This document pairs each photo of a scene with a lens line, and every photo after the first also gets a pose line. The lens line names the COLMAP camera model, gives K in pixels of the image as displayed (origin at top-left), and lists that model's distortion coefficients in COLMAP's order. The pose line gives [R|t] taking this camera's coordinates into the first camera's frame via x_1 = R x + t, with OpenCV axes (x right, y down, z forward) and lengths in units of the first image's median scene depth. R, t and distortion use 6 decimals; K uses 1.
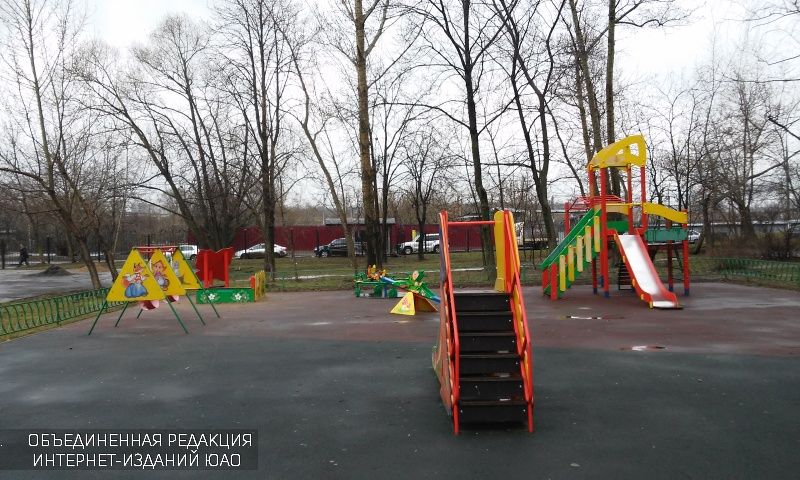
lens RADIAL K [[692.9, 0, 400.0], [0, 692.9, 240.0], [0, 0, 1]] dist [0.124582, -0.282484]
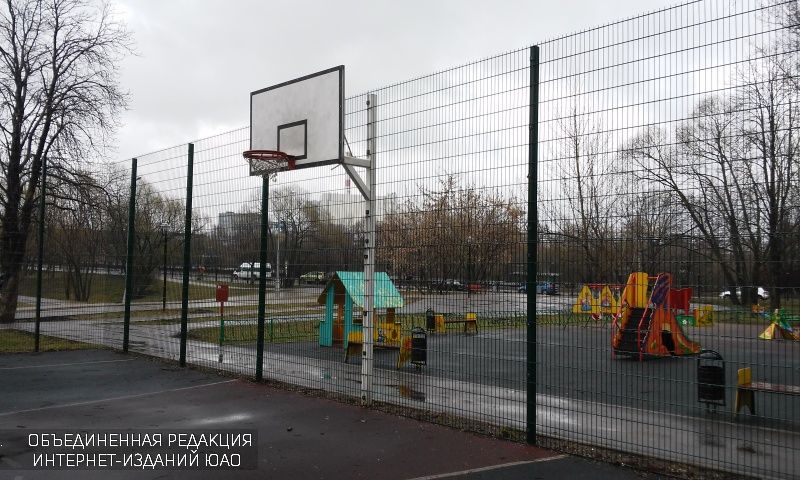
lens RADIAL K [[692.9, 0, 400.0], [0, 692.9, 240.0], [0, 0, 1]] dist [0.124582, -0.282484]
pose [[0.663867, -0.012118, -0.747753, 0.264365], [-0.028540, 0.998730, -0.041523, -0.005562], [0.747306, 0.048907, 0.662678, -0.227828]]
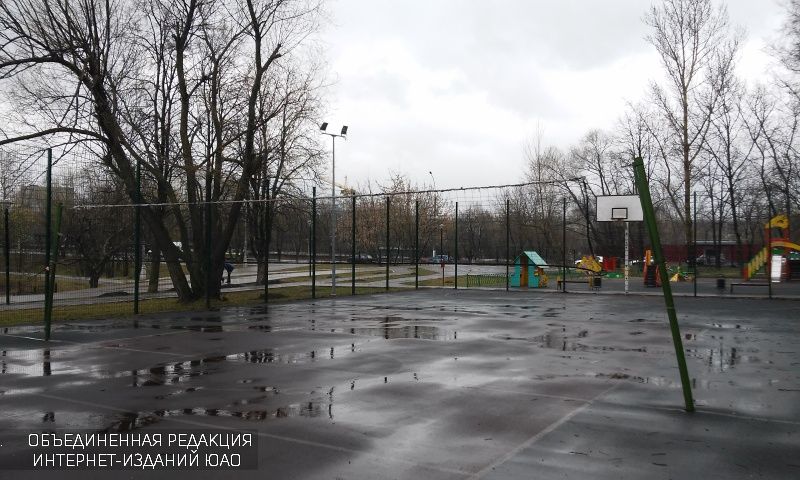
lens RADIAL K [[692.9, 0, 400.0], [0, 692.9, 240.0], [0, 0, 1]] dist [0.124582, -0.282484]
pose [[0.843904, 0.011576, -0.536369, 0.262614], [-0.019314, 0.999775, -0.008812, -0.008597], [0.536146, 0.017796, 0.843937, -0.900676]]
